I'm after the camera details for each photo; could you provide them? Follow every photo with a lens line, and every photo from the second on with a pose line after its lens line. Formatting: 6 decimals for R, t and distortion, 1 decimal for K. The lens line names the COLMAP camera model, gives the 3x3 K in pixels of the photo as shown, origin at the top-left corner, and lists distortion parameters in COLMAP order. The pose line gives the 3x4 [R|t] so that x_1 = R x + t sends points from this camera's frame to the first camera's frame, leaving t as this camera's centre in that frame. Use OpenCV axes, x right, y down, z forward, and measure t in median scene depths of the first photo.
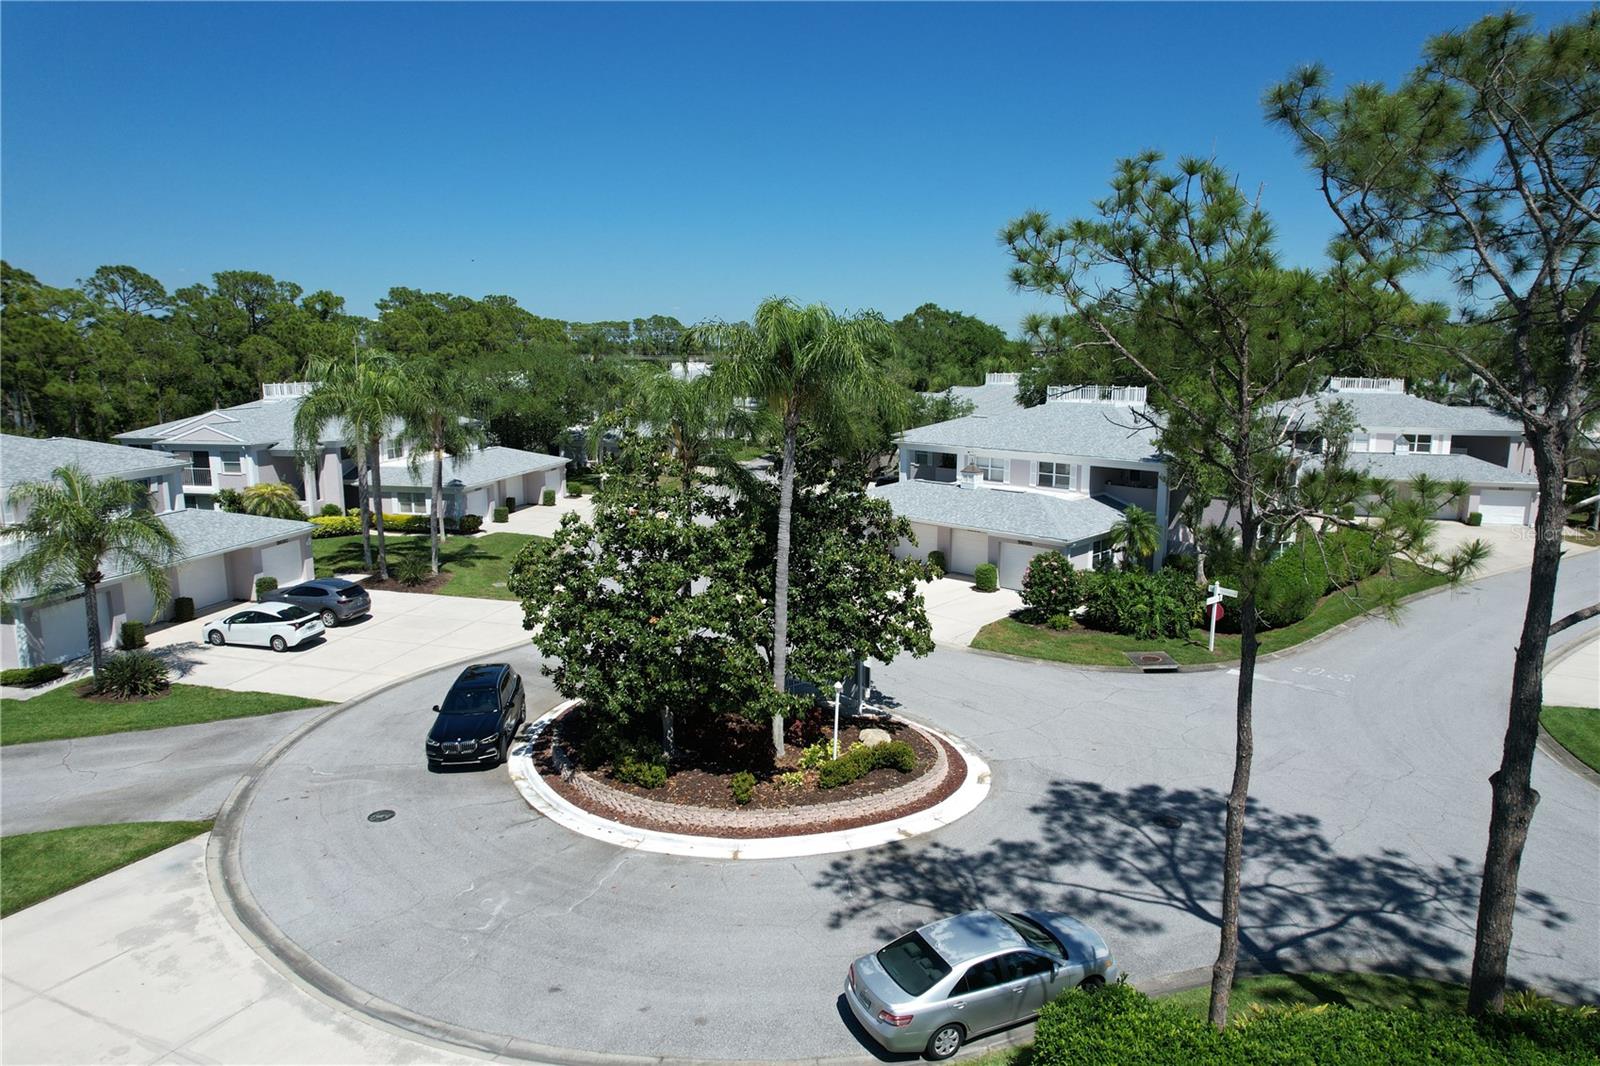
lens RADIAL K [[1023.2, 0, 804.0], [0, 1023.2, 537.3], [0, 0, 1]] dist [-0.079029, 0.071482]
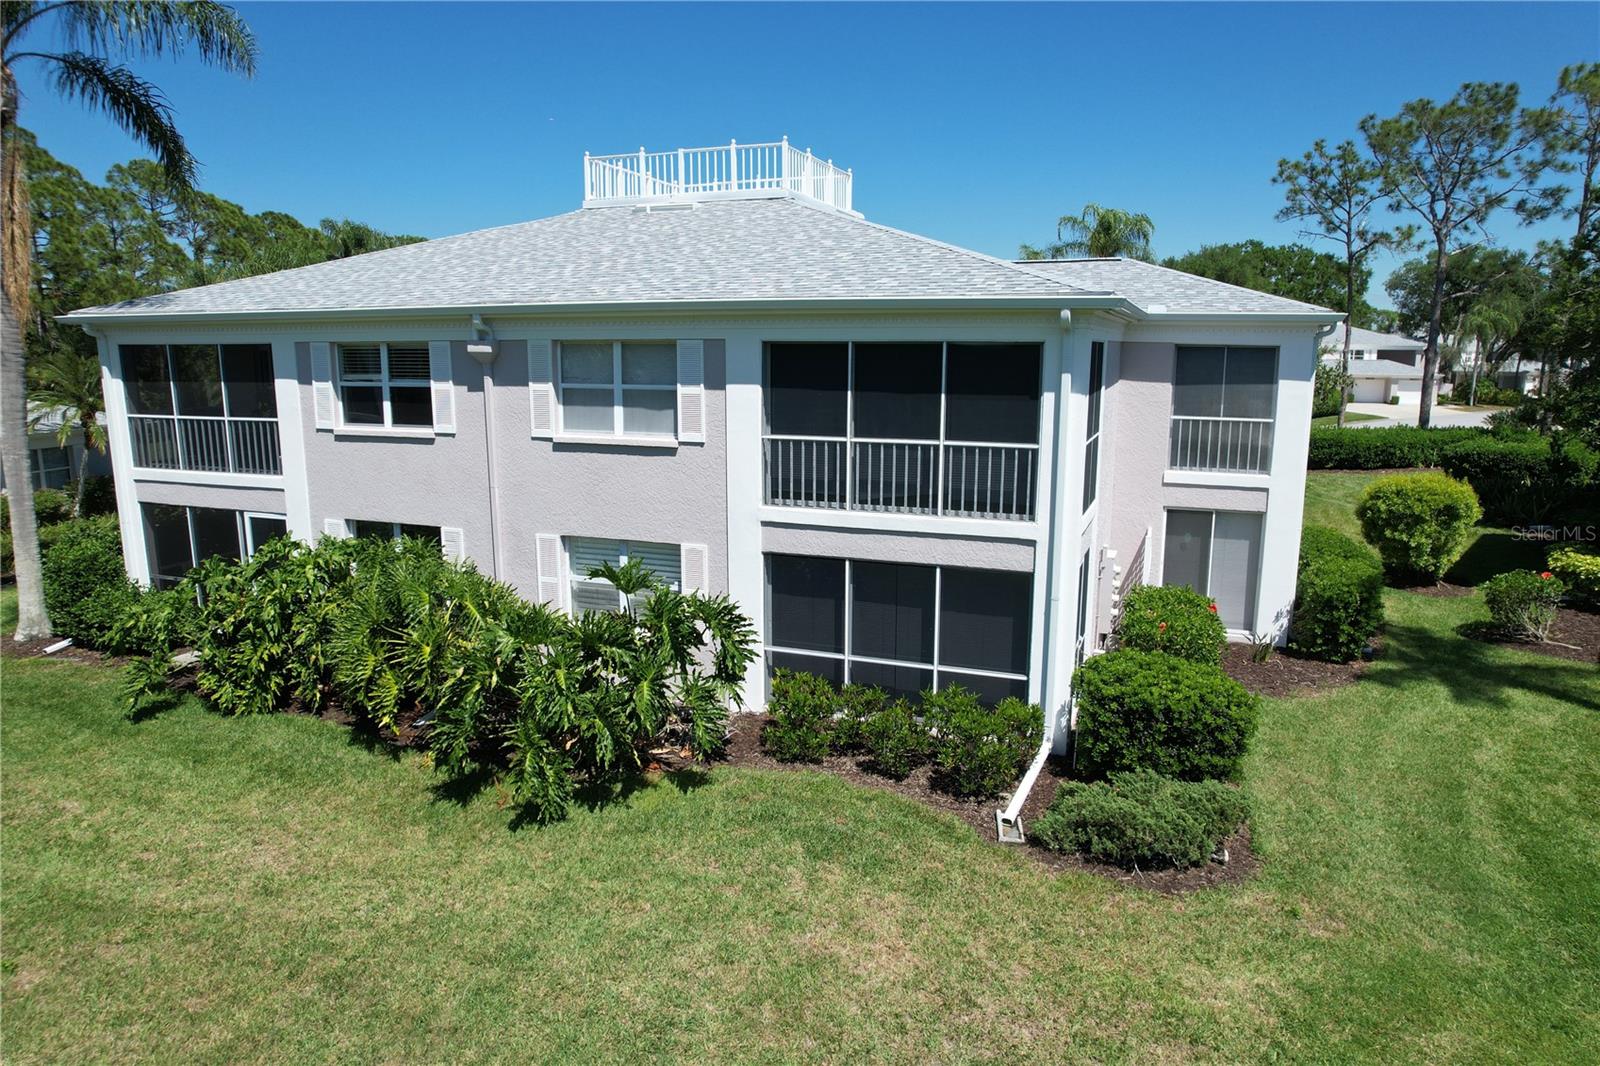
lens RADIAL K [[1023.2, 0, 804.0], [0, 1023.2, 537.3], [0, 0, 1]] dist [-0.079029, 0.071482]
pose [[0.997261, -0.009406, 0.073368, -1.295497], [0.009339, 0.999956, 0.001254, 0.724995], [-0.073377, -0.000565, 0.997304, -1.725386]]
